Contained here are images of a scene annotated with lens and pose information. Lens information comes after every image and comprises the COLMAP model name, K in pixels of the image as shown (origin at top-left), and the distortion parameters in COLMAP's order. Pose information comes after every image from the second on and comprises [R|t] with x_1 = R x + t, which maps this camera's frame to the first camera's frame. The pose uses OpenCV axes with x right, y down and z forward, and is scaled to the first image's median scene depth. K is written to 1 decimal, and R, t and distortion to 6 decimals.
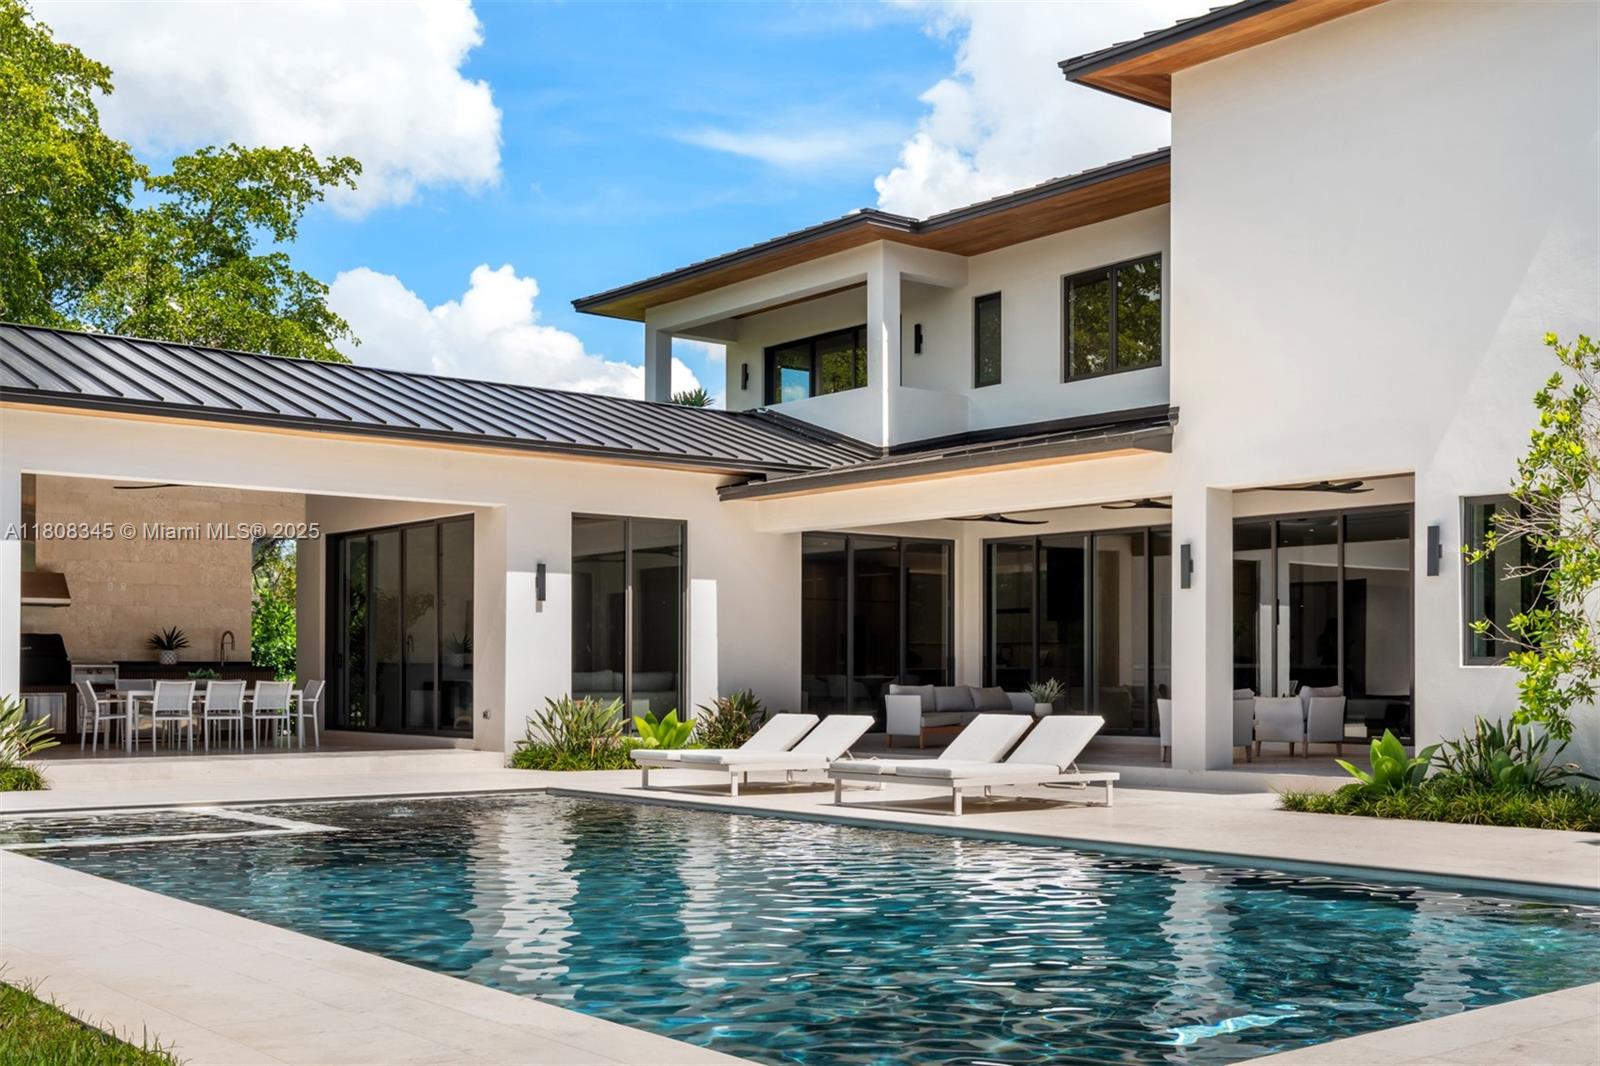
lens RADIAL K [[1756.6, 0, 801.4], [0, 1756.6, 639.2], [0, 0, 1]] dist [-0.004632, 0.016355]
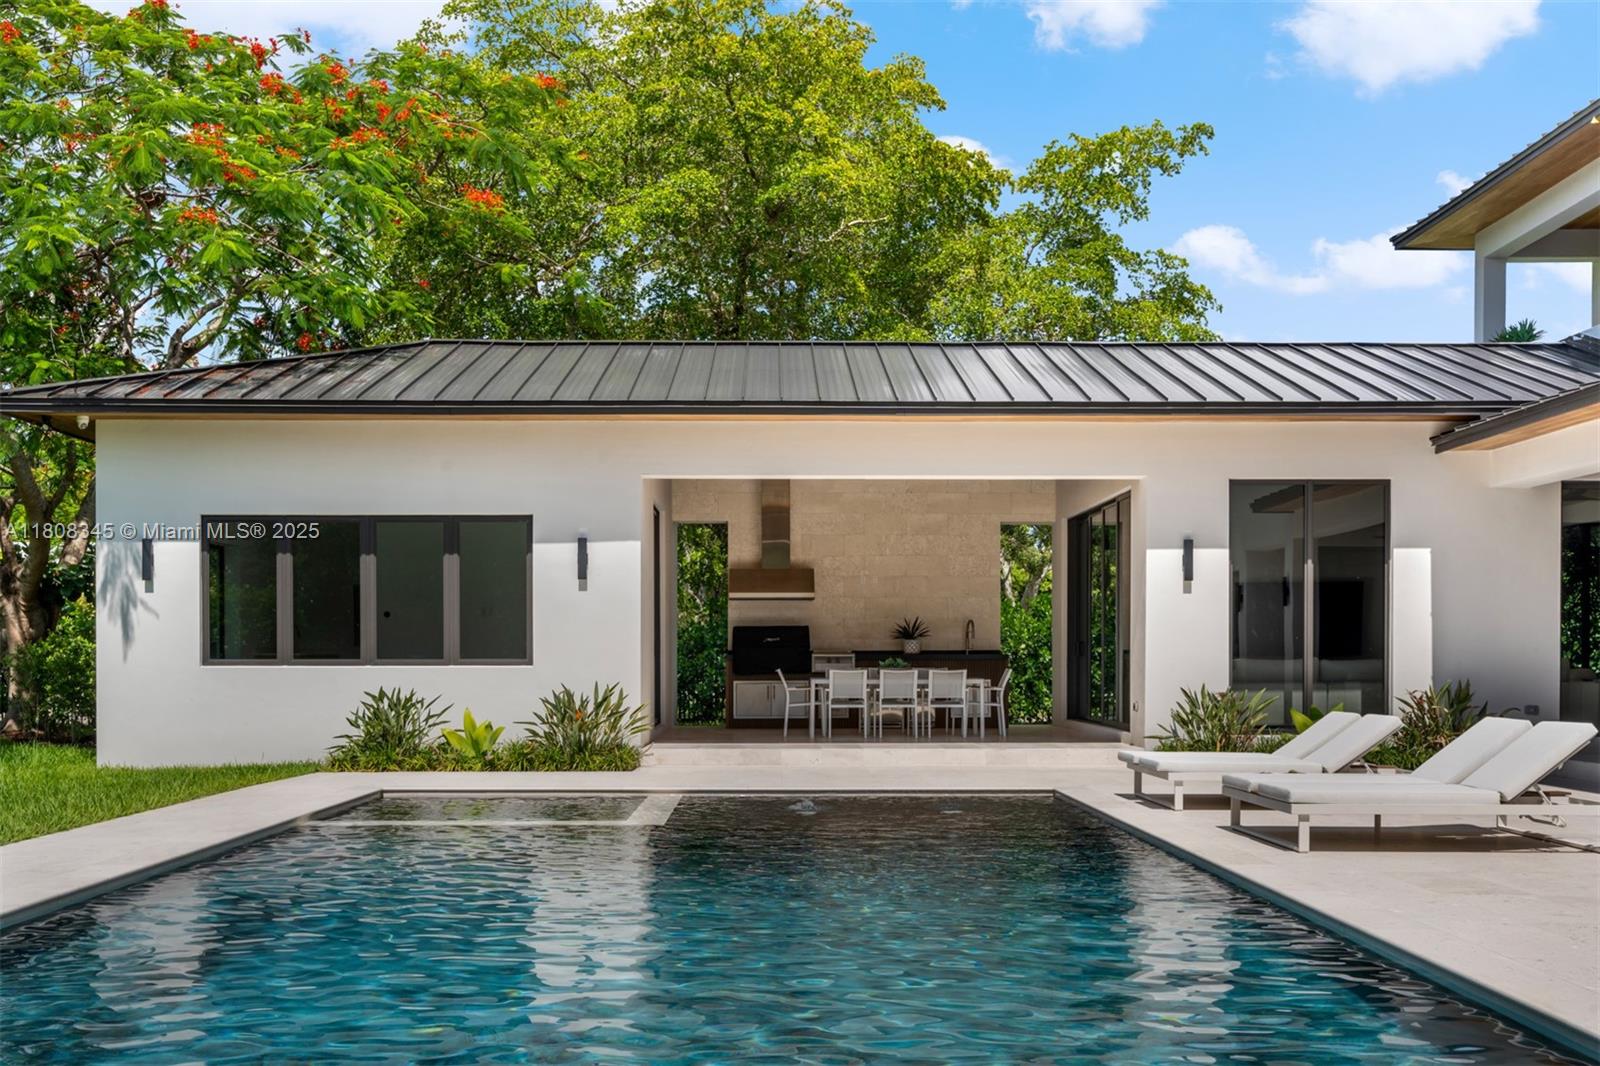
lens RADIAL K [[1692.9, 0, 801.3], [0, 1692.9, 718.0], [0, 0, 1]] dist [-0.000026, 0.001738]
pose [[0.786409, 0.018321, -0.617434, 0.208499], [0.014389, 0.998745, 0.047962, 0.003528], [0.617538, -0.046602, 0.785159, 0.176779]]
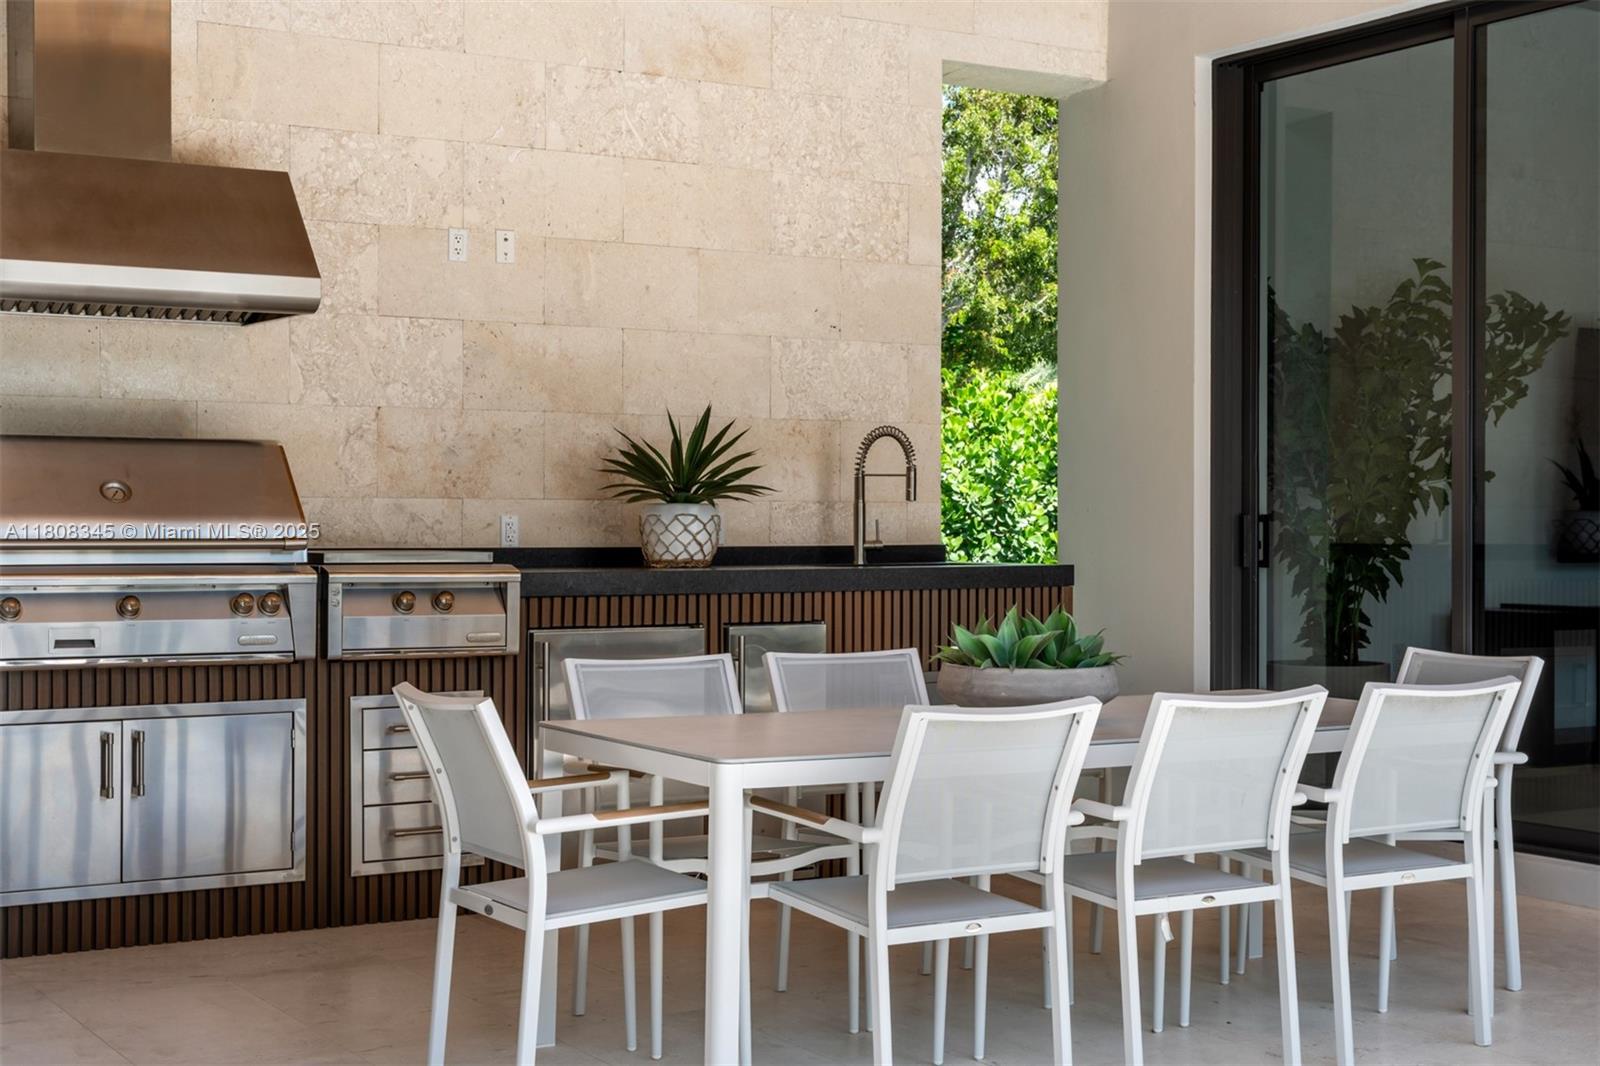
lens RADIAL K [[2265.8, 0, 771.8], [0, 2265.8, 531.4], [0, 0, 1]] dist [0.004811, 0.013224]
pose [[0.989202, 0.001879, -0.146547, -0.305959], [0.001669, 0.999709, 0.024080, 0.002637], [0.146550, -0.024064, 0.988911, 0.696741]]
